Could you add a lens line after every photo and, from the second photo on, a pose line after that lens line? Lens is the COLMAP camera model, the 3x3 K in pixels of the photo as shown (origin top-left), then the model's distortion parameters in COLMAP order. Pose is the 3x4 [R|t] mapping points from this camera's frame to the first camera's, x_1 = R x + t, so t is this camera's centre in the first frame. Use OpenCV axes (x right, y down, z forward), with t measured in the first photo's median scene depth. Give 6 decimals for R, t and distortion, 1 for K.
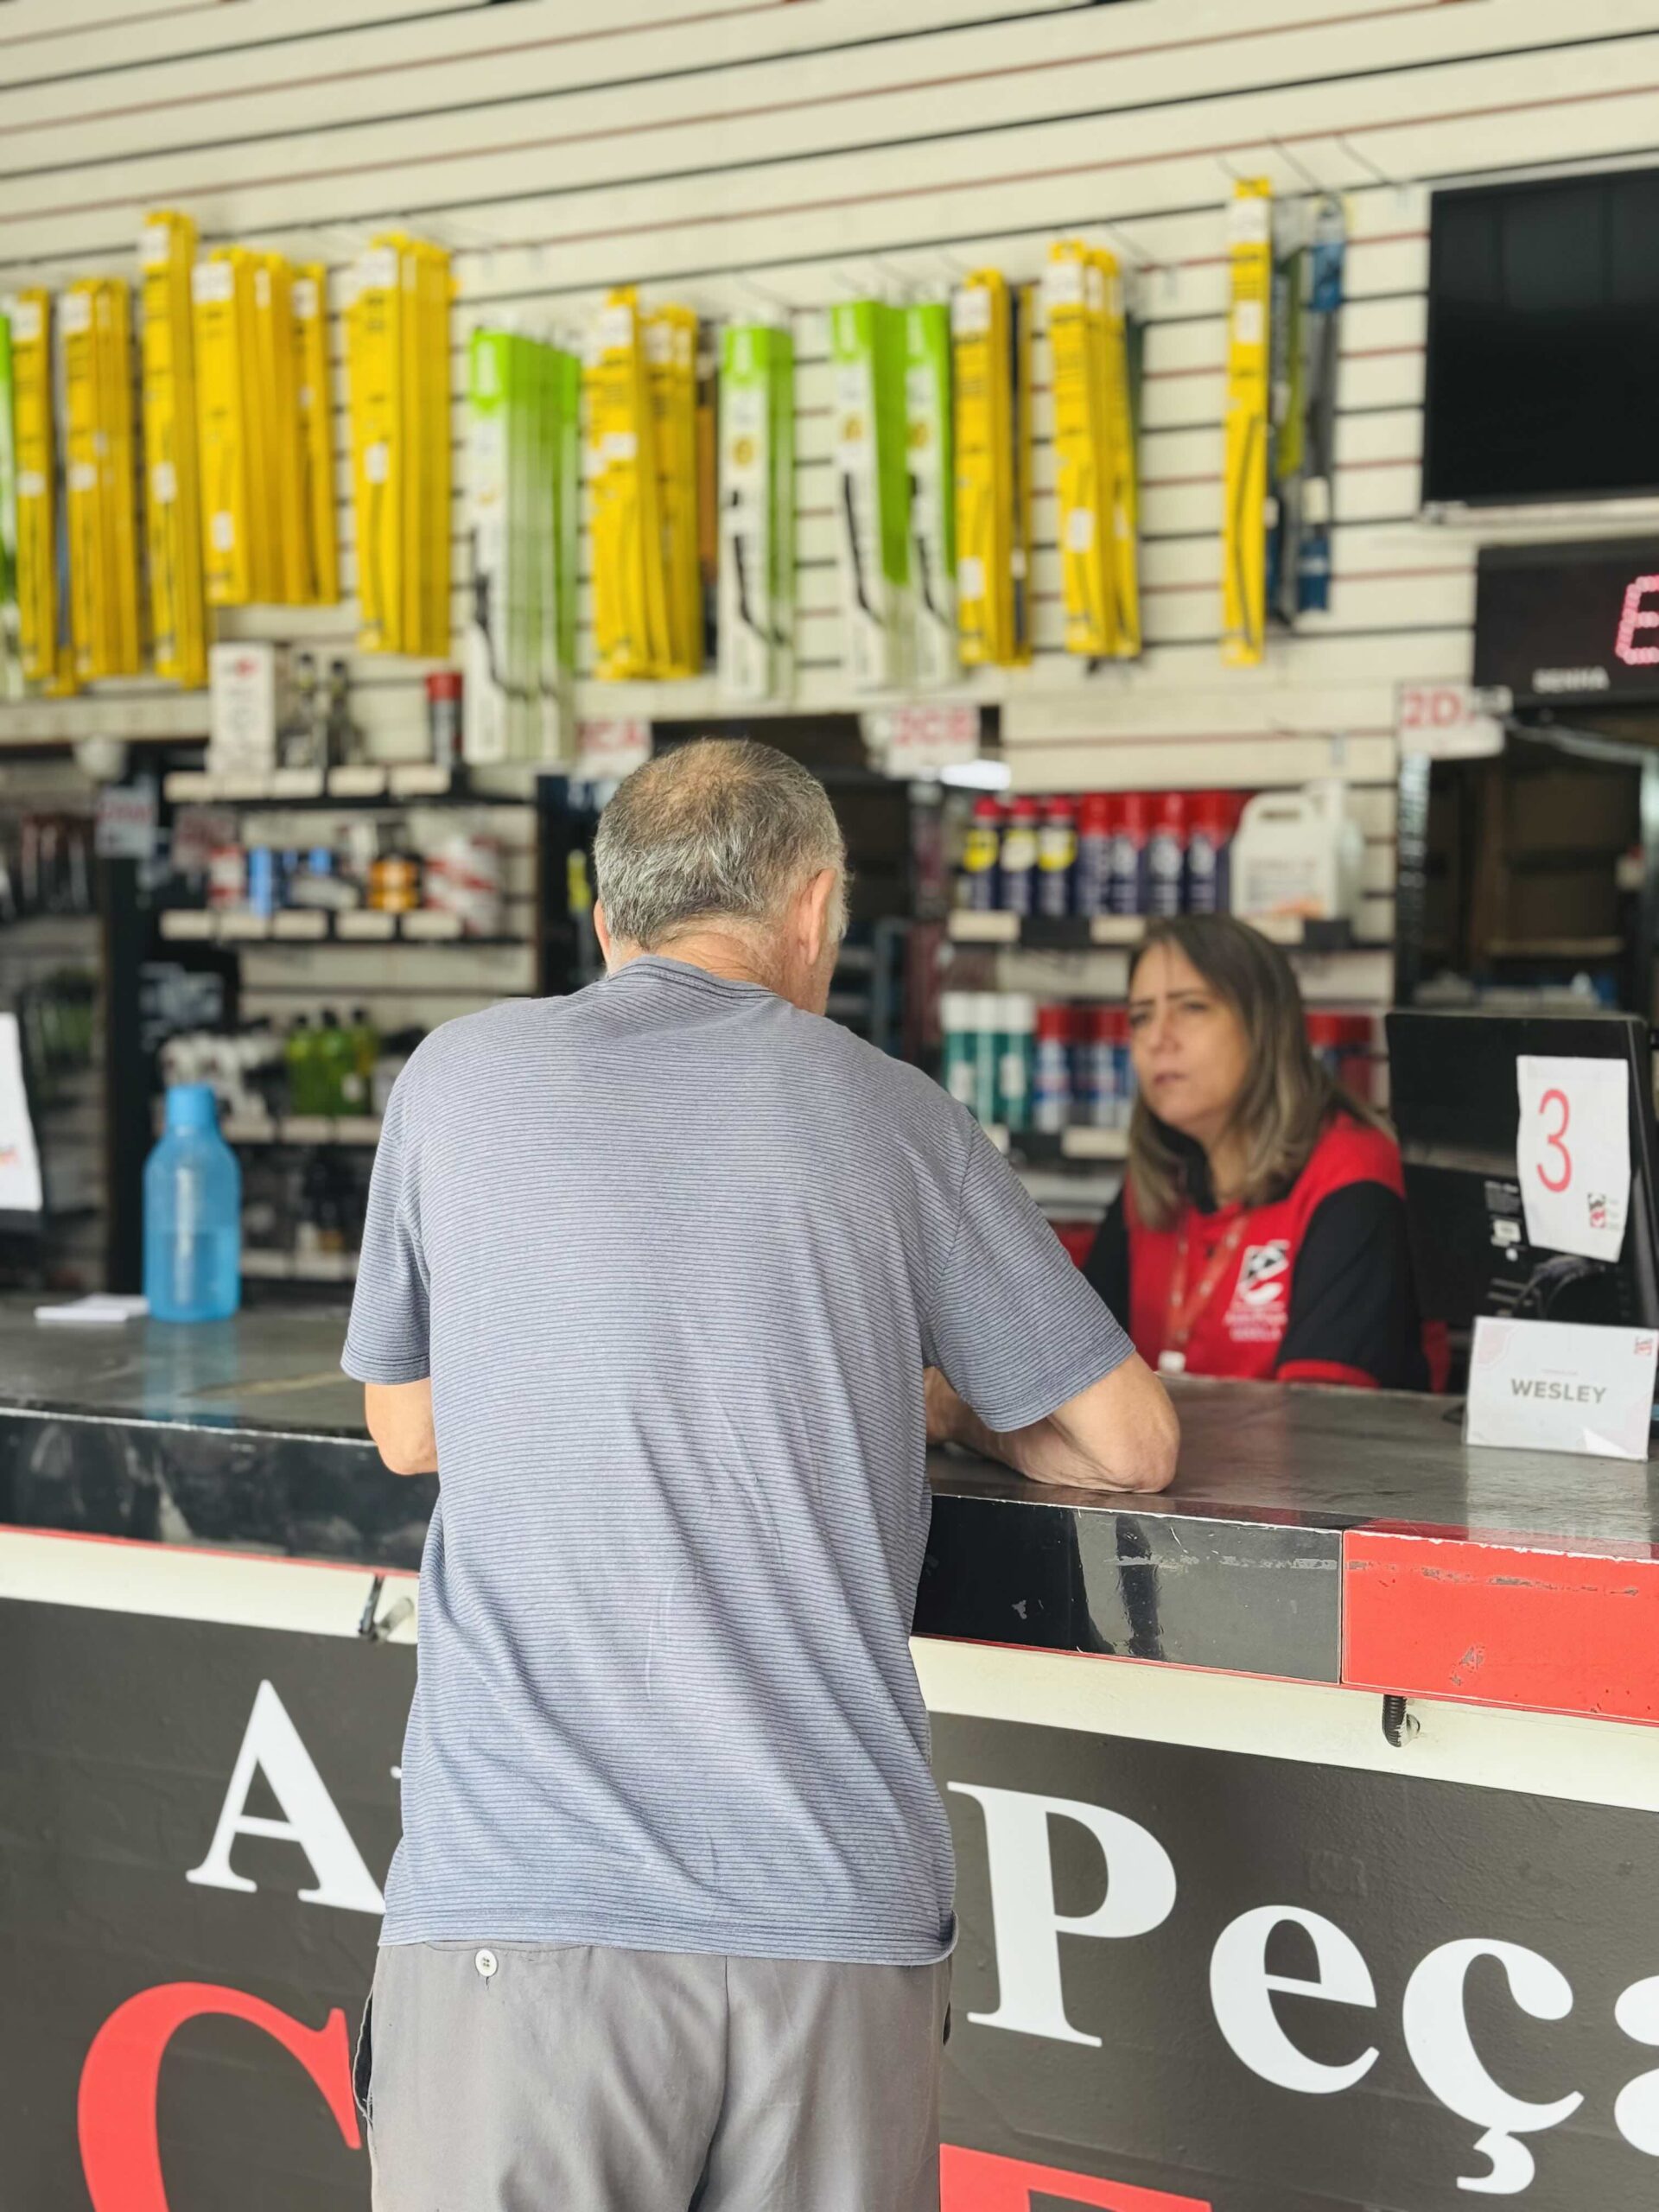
lens RADIAL K [[3065.2, 0, 815.6], [0, 3065.2, 1106.4], [0, 0, 1]] dist [0.204457, -0.394338]
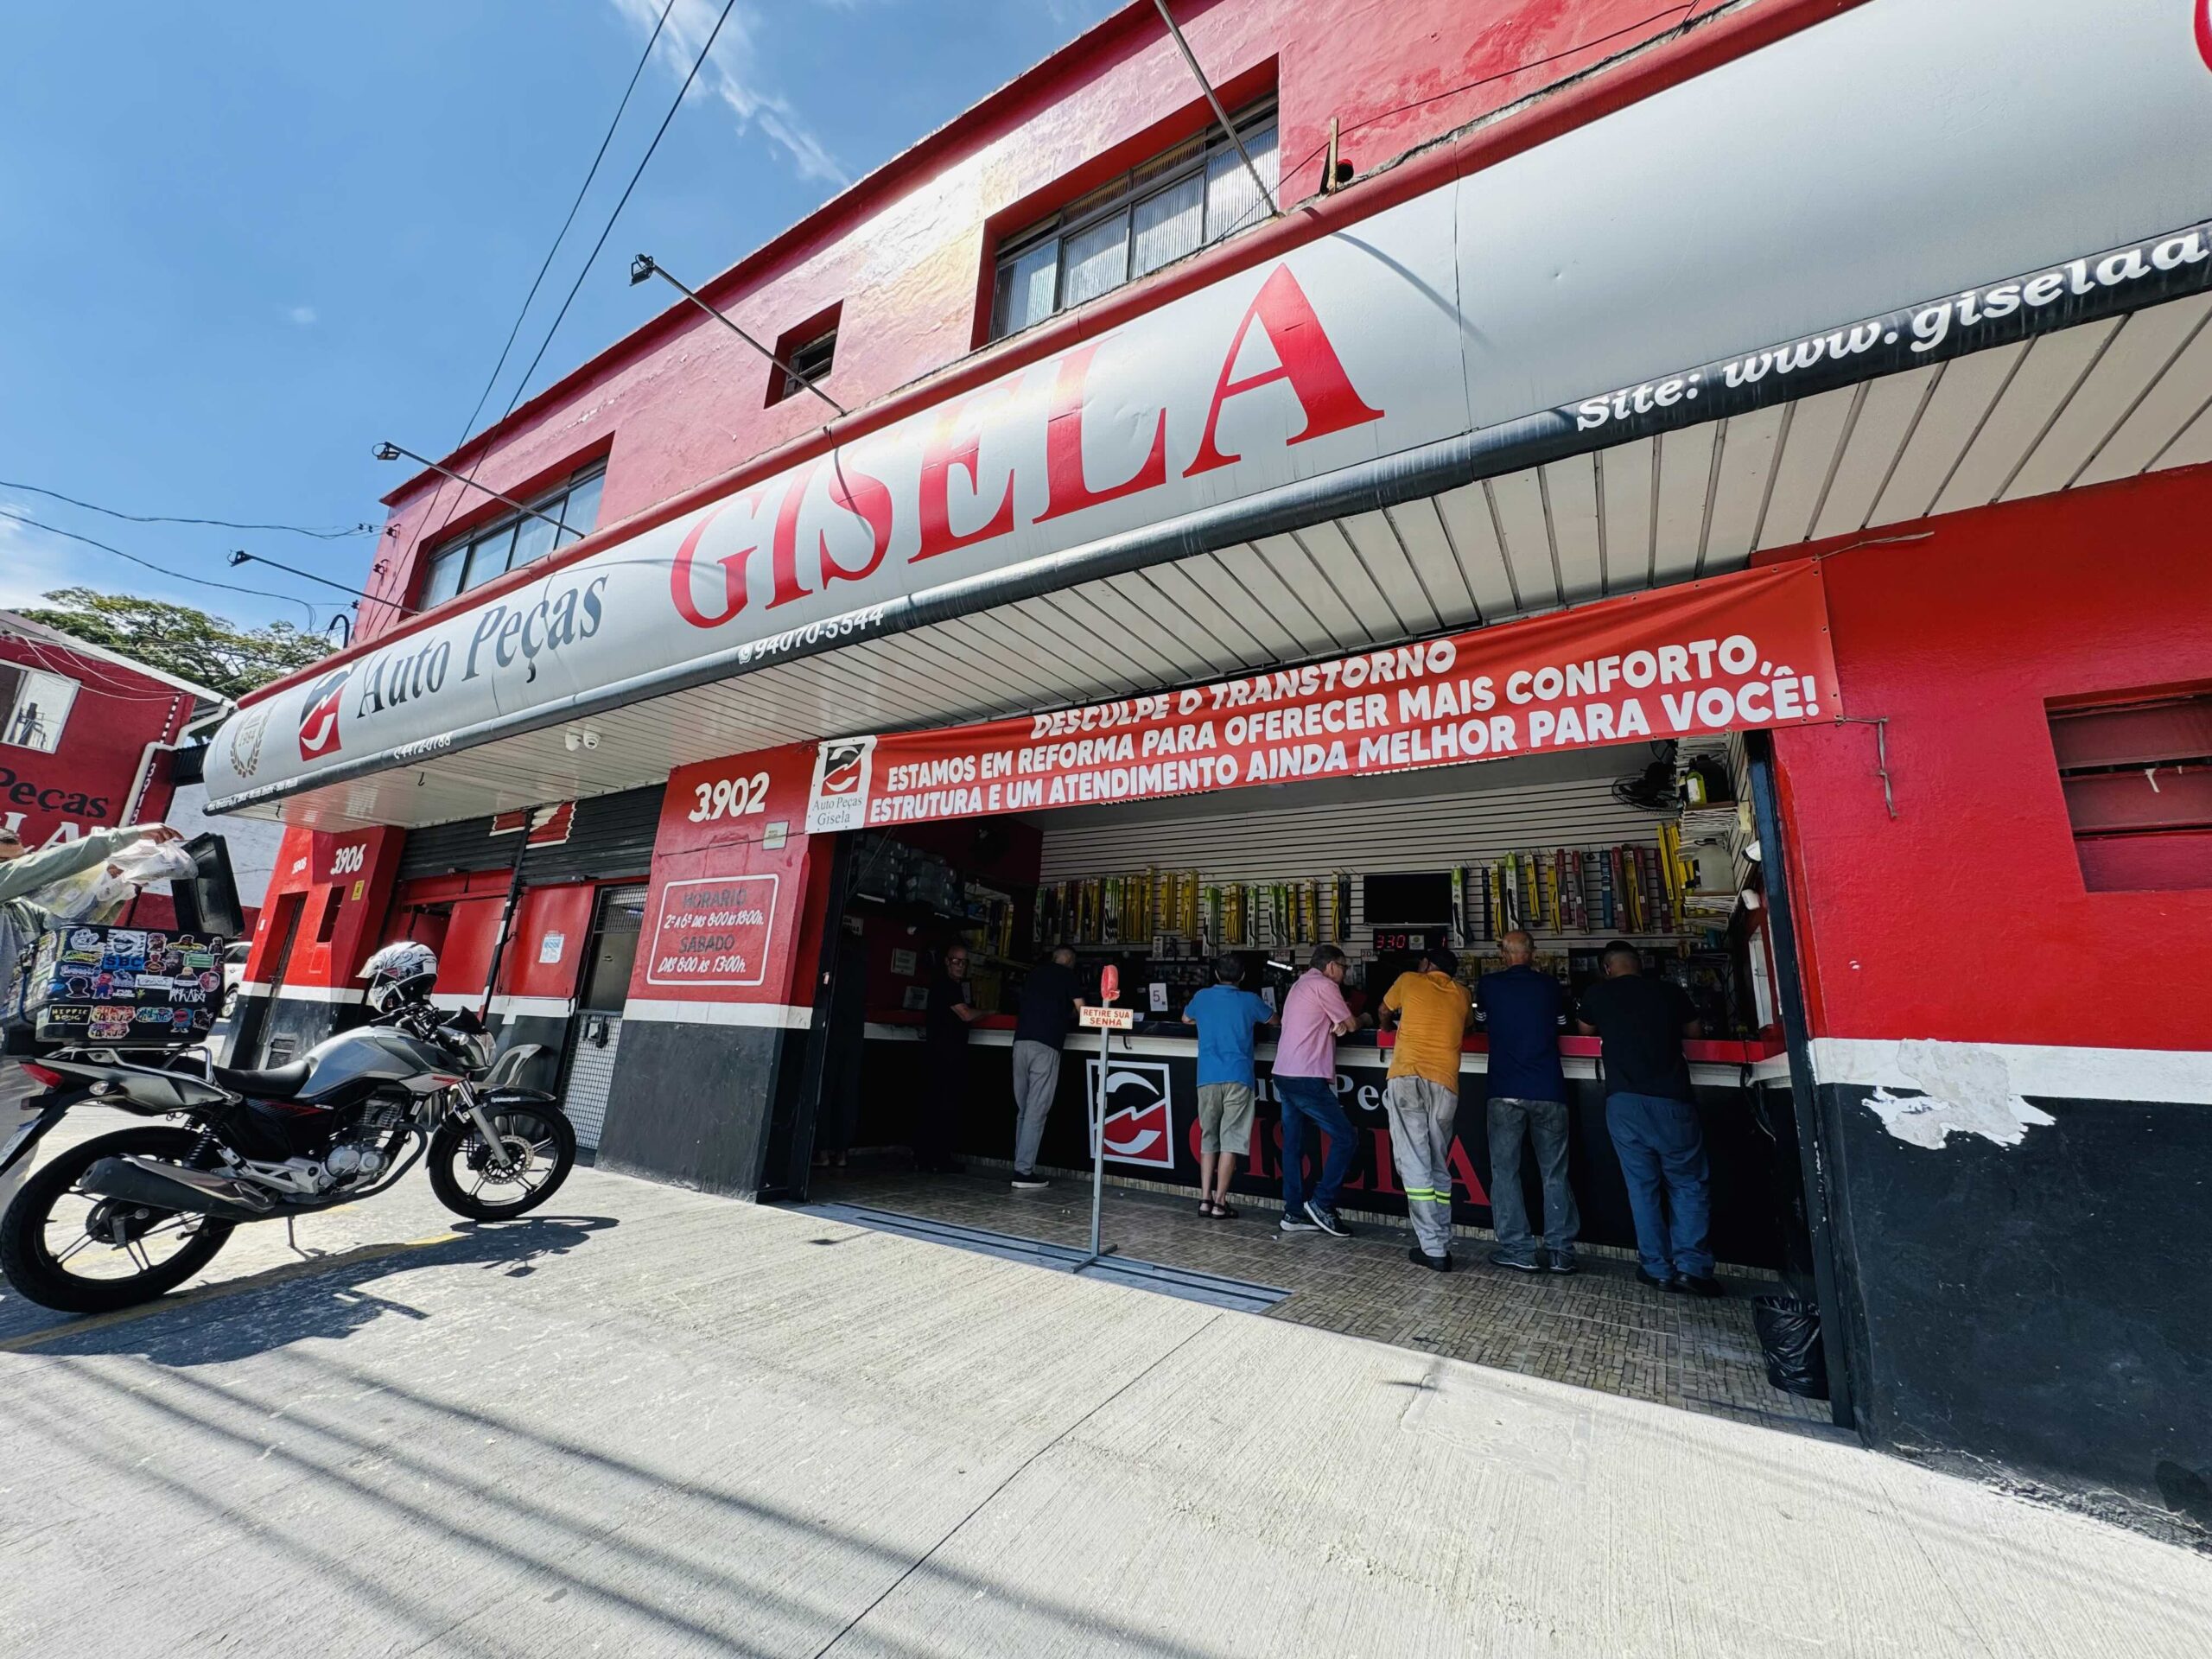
lens RADIAL K [[881.8, 0, 1101.0], [0, 881.8, 821.4], [0, 0, 1]] dist [-0.001495, -0.000059]
pose [[0.997323, 0.040861, -0.060645, -0.234427], [-0.056801, 0.955182, -0.290519, 0.159733], [0.046056, 0.293186, 0.954946, -0.787696]]
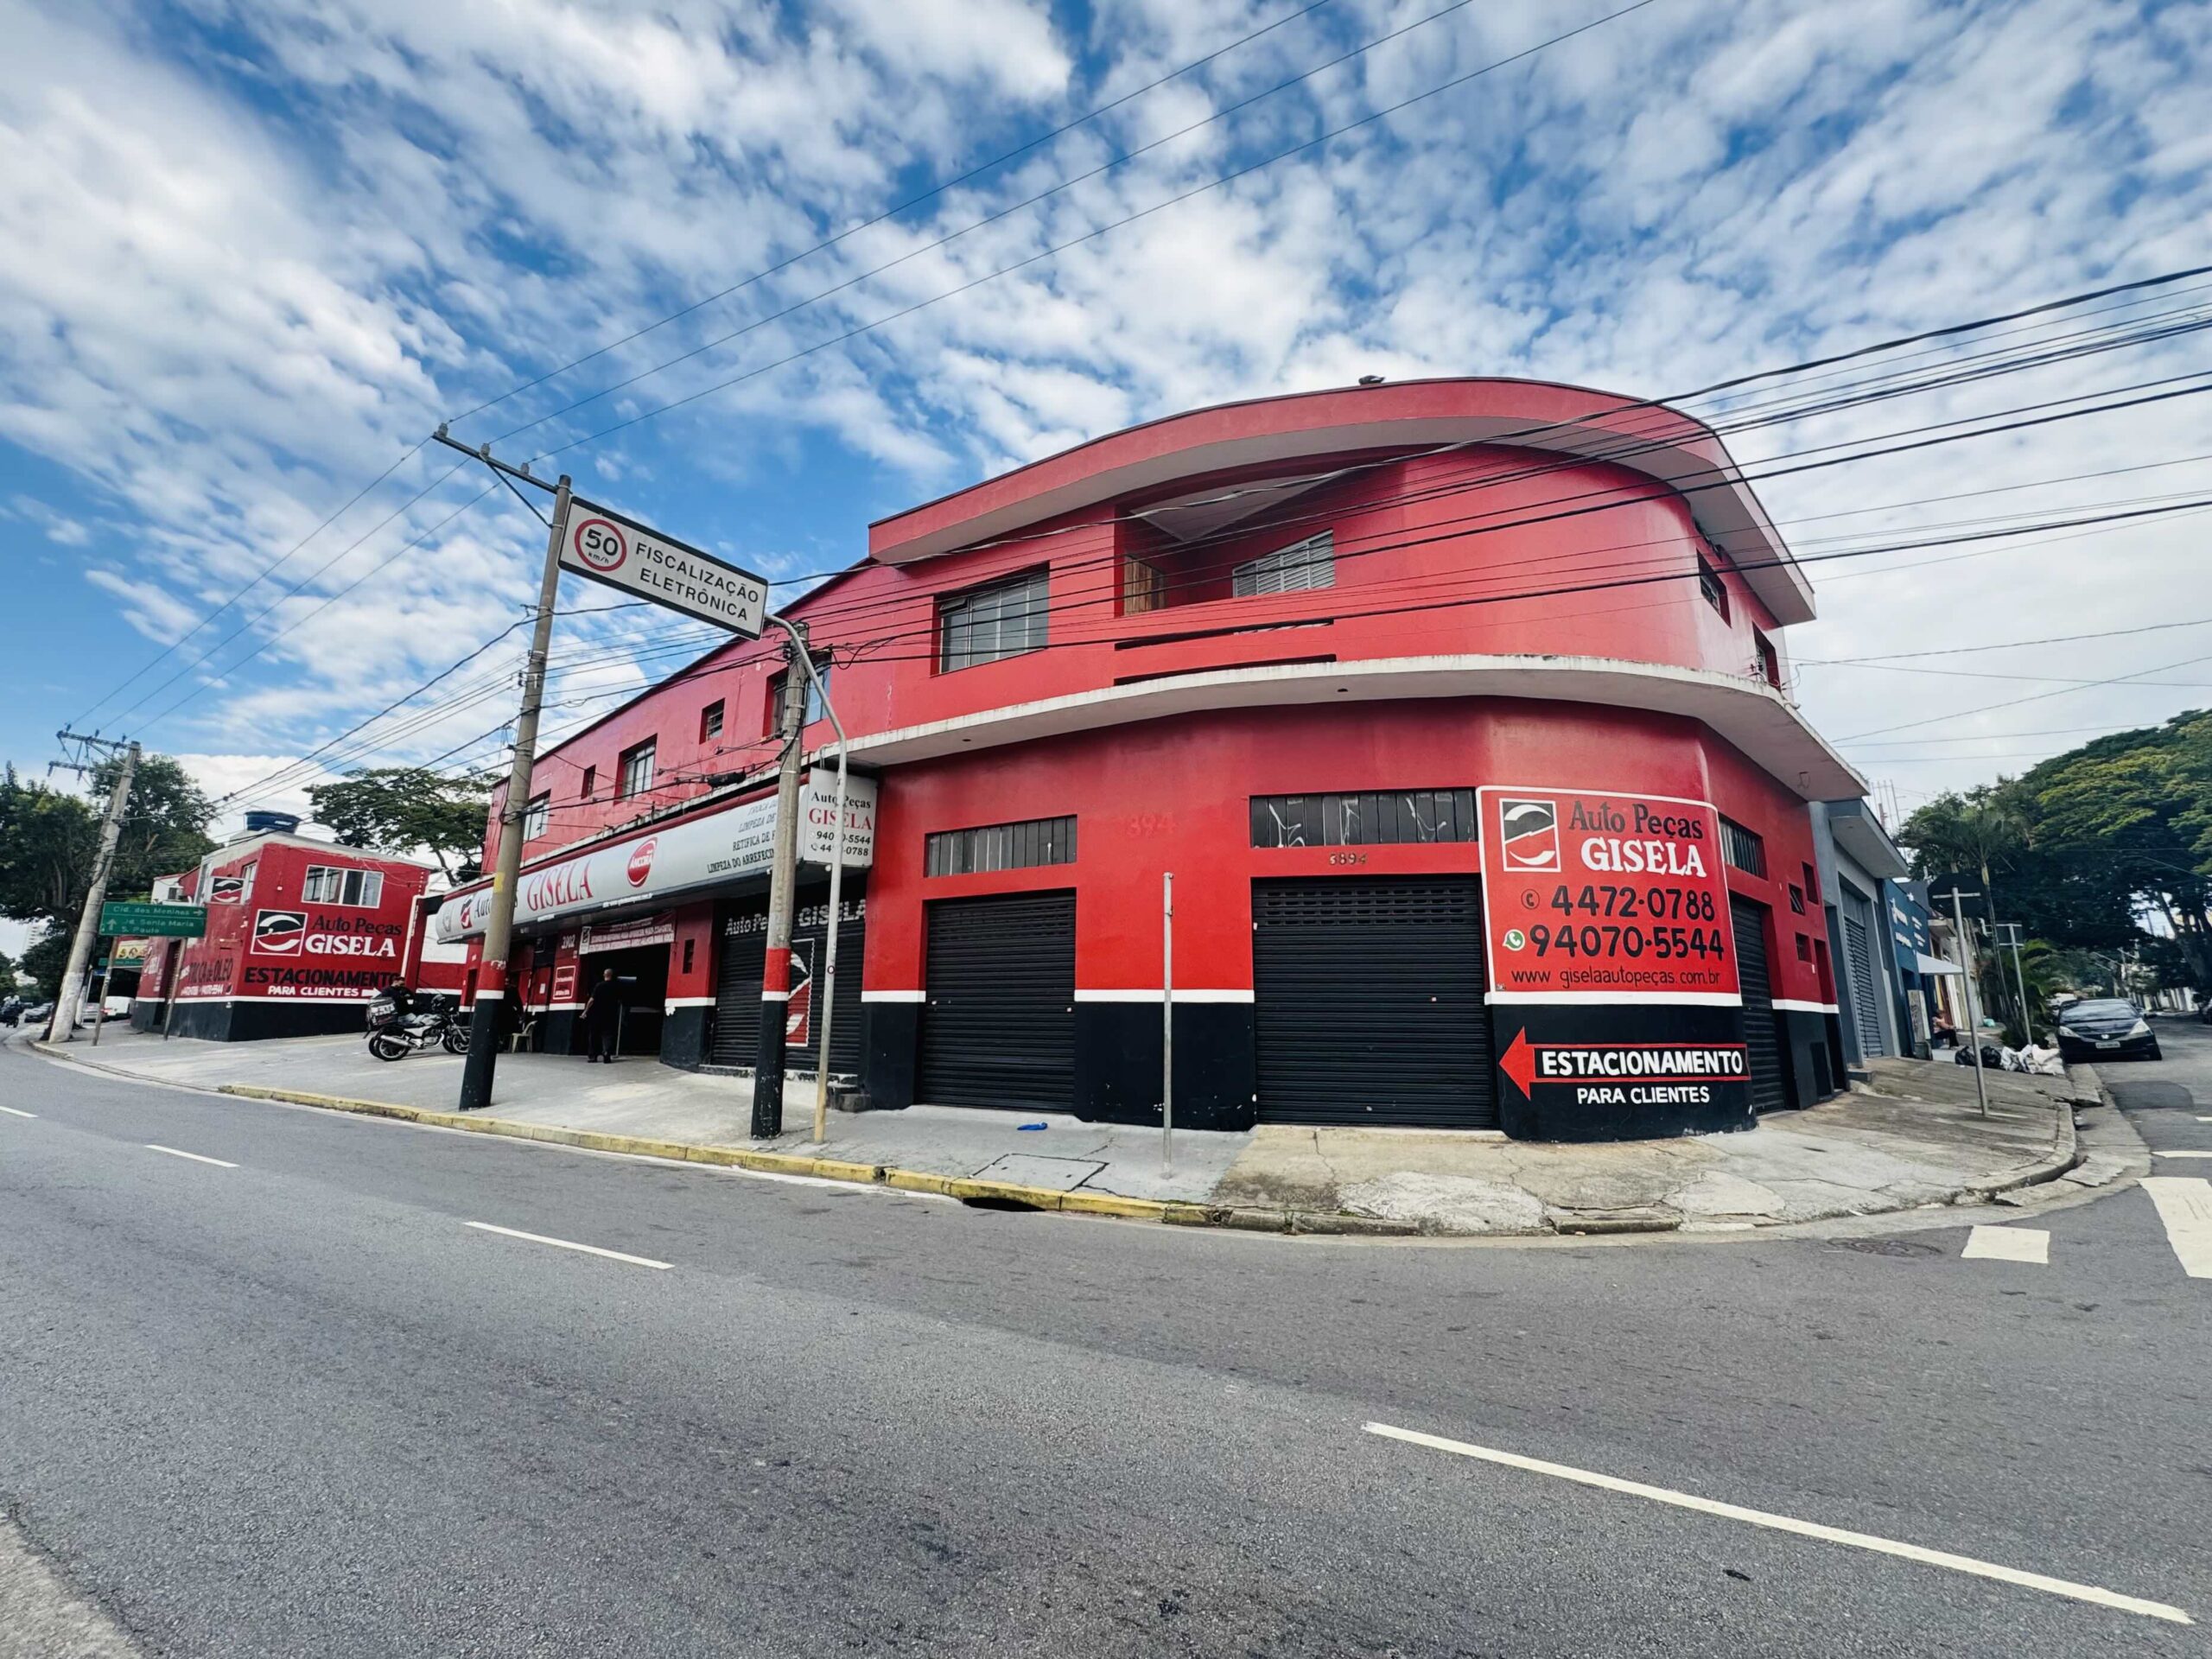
lens RADIAL K [[949.6, 0, 1106.0], [0, 949.6, 829.5], [0, 0, 1]] dist [-0.003253, -0.000494]
pose [[0.967222, -0.051227, -0.248712, 2.841767], [-0.010989, 0.970078, -0.242543, 0.338625], [0.253695, 0.237326, 0.937718, -3.369378]]
